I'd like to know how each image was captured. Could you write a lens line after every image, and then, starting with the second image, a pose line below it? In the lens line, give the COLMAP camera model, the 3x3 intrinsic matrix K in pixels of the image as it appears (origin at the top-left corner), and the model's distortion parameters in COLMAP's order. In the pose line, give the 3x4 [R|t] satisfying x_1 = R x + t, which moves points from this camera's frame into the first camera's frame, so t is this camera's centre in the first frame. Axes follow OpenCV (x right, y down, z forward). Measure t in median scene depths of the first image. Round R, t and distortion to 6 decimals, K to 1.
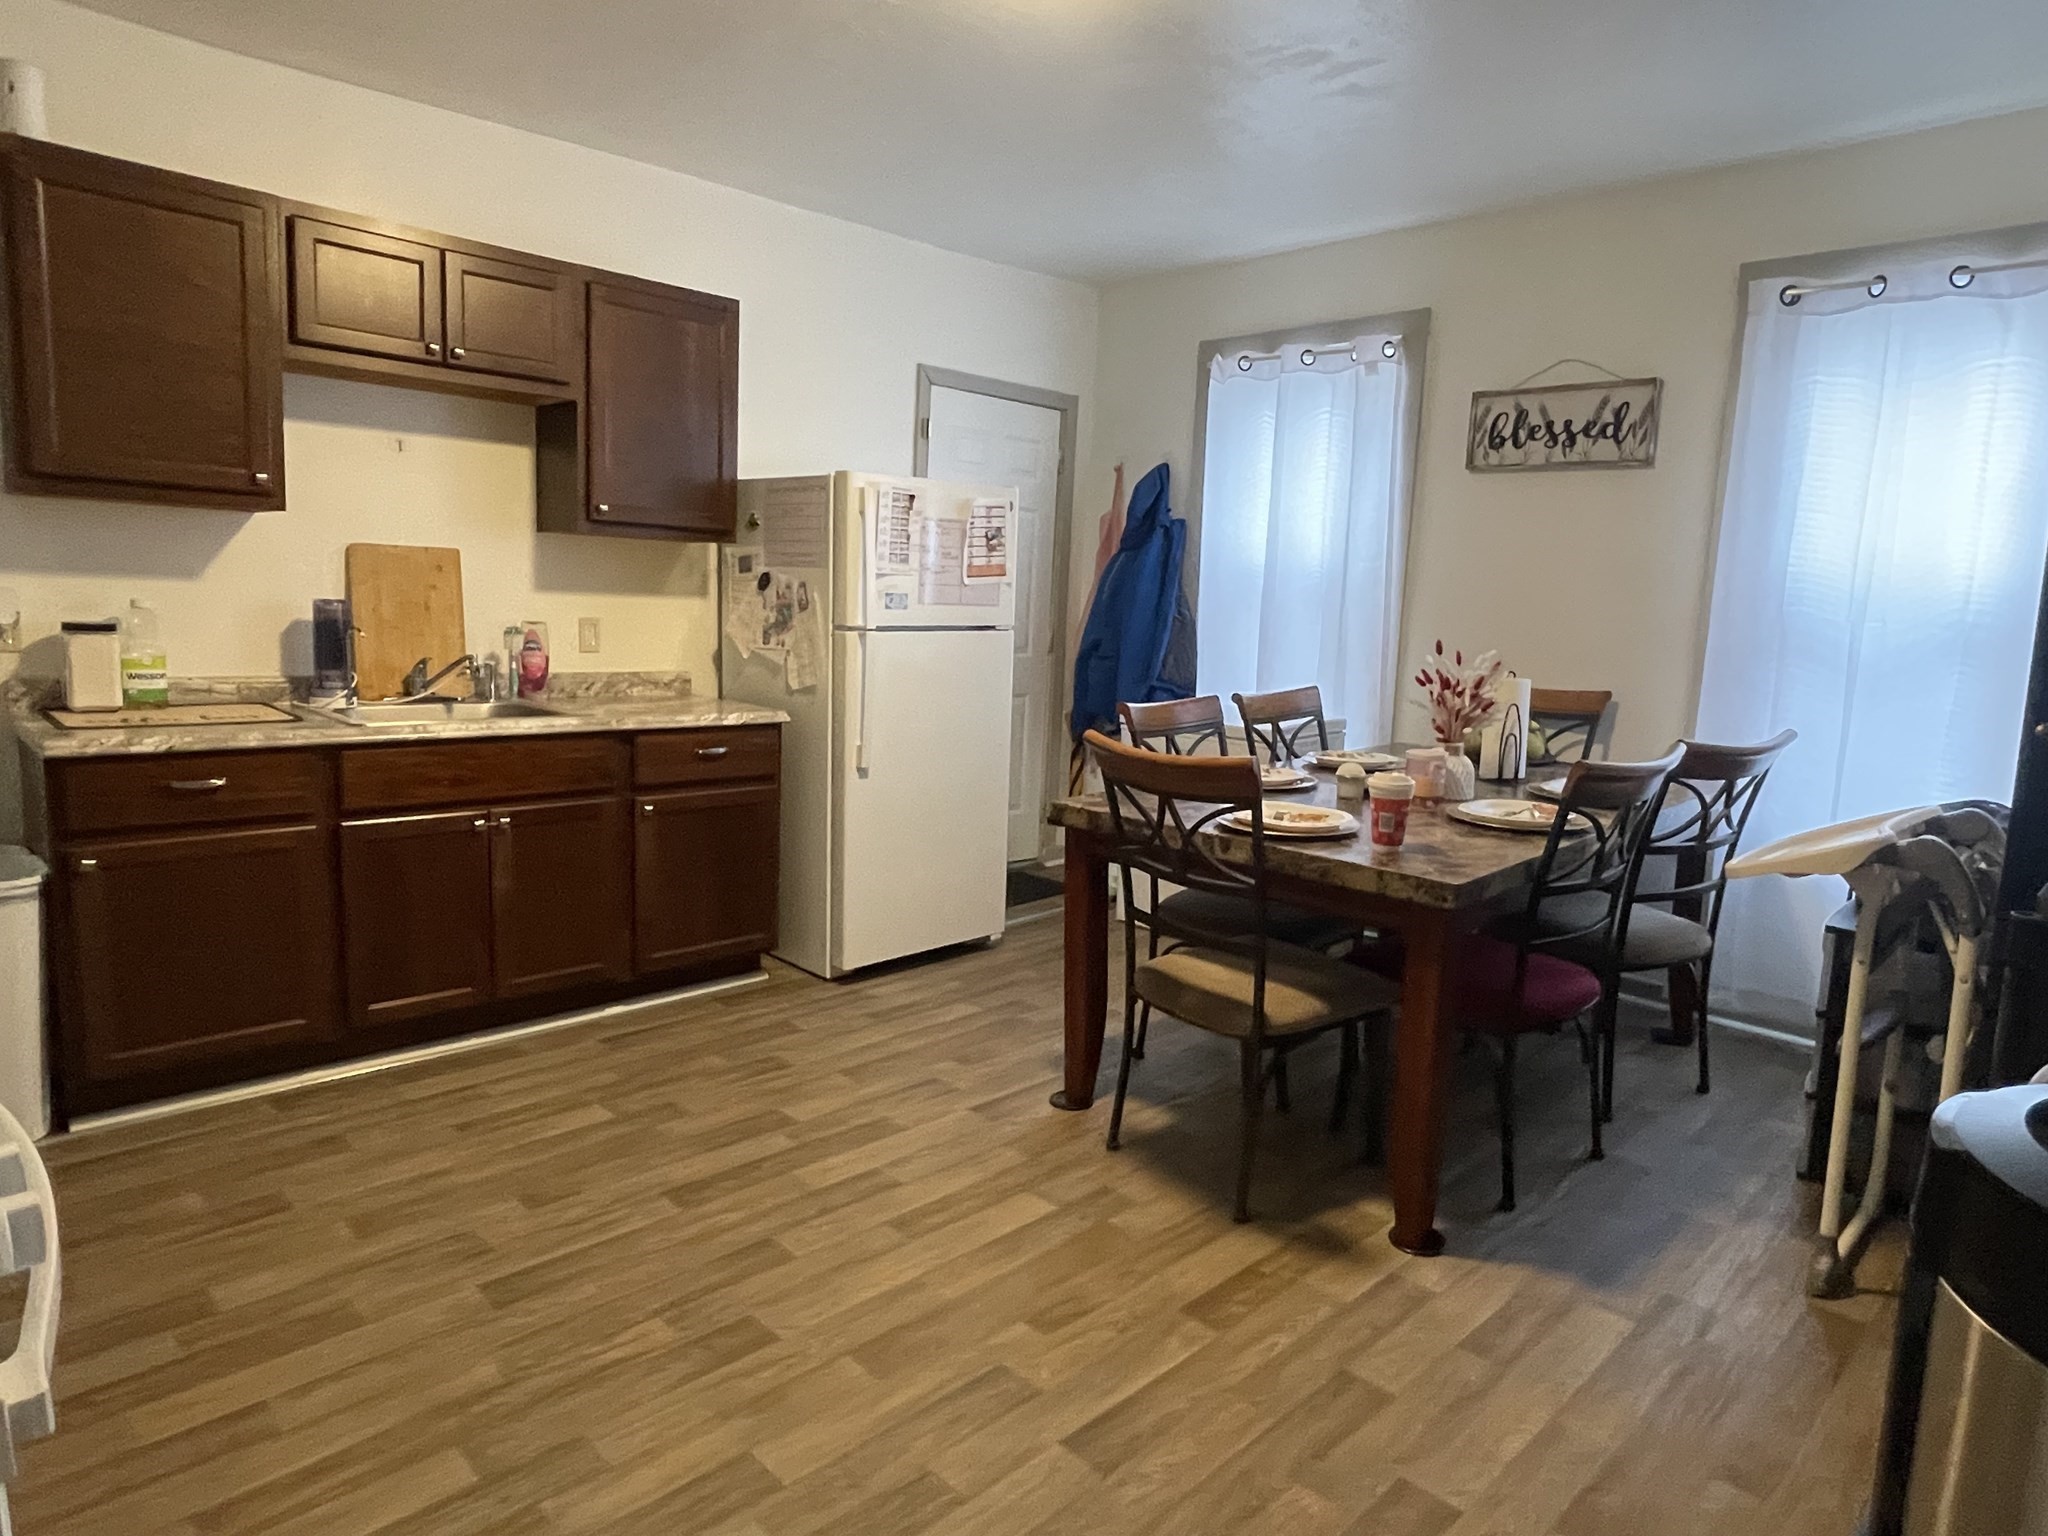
lens RADIAL K [[1184.1, 0, 1024.0], [0, 1184.1, 768.0], [0, 0, 1]] dist [0.000190, -0.000847]
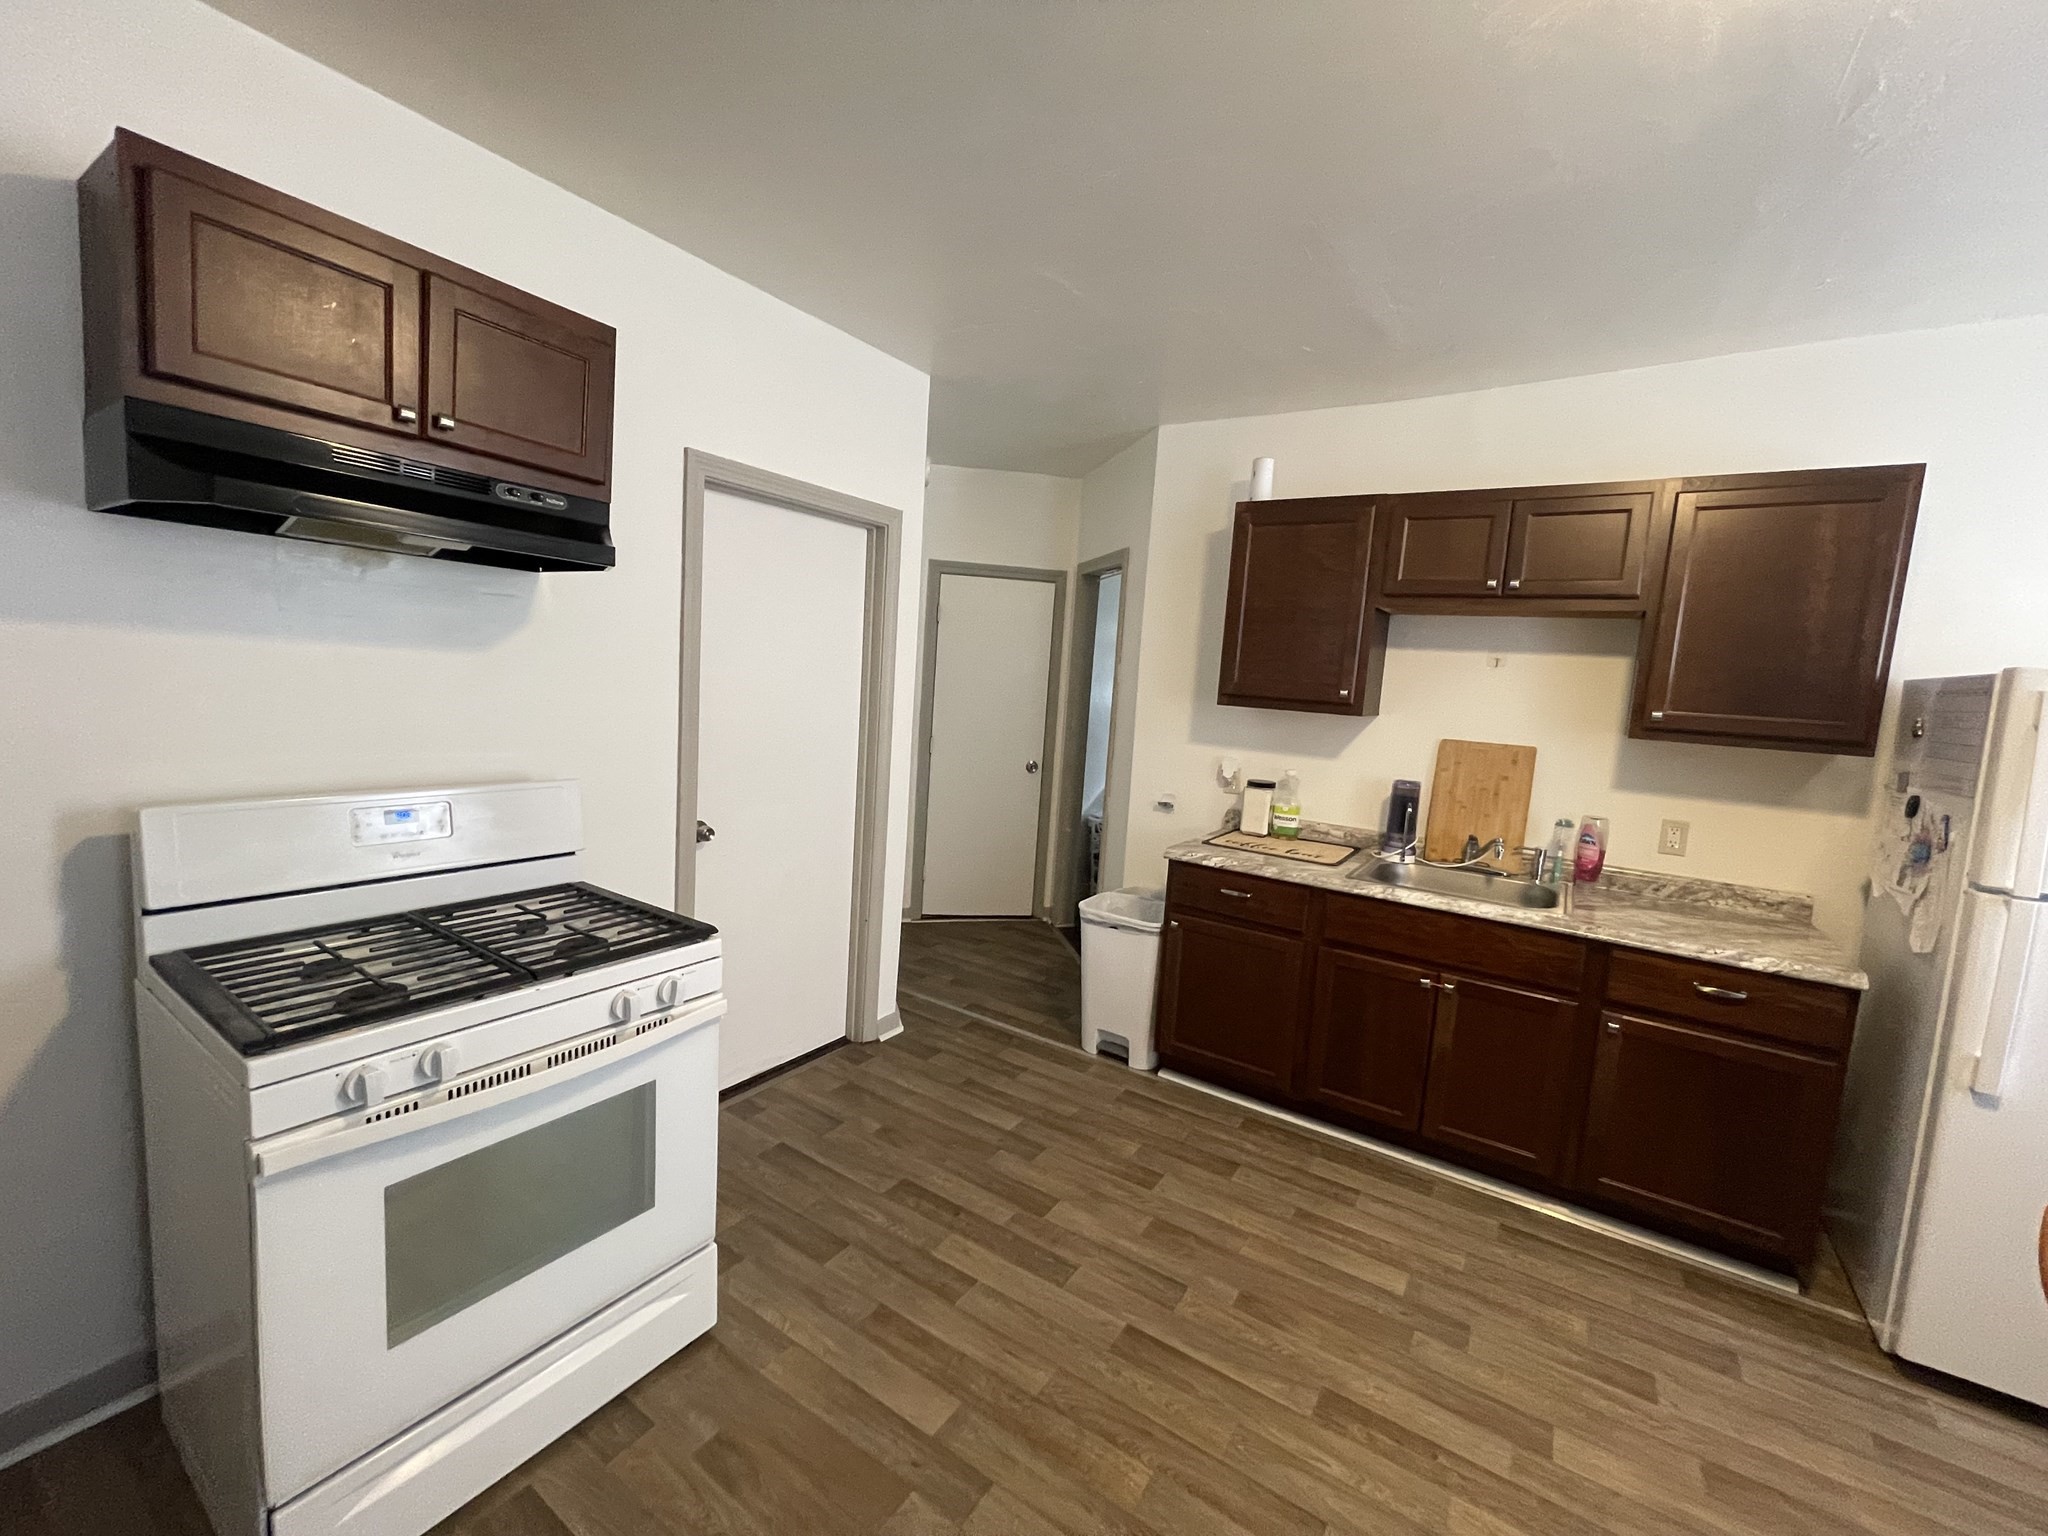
lens RADIAL K [[822.8, 0, 1024.0], [0, 822.8, 768.0], [0, 0, 1]] dist [-0.003448, -0.000530]
pose [[0.224842, 0.080683, -0.971049, 0.192133], [-0.198403, 0.979479, 0.035444, -0.094583], [0.953982, 0.184690, 0.236236, 0.337986]]
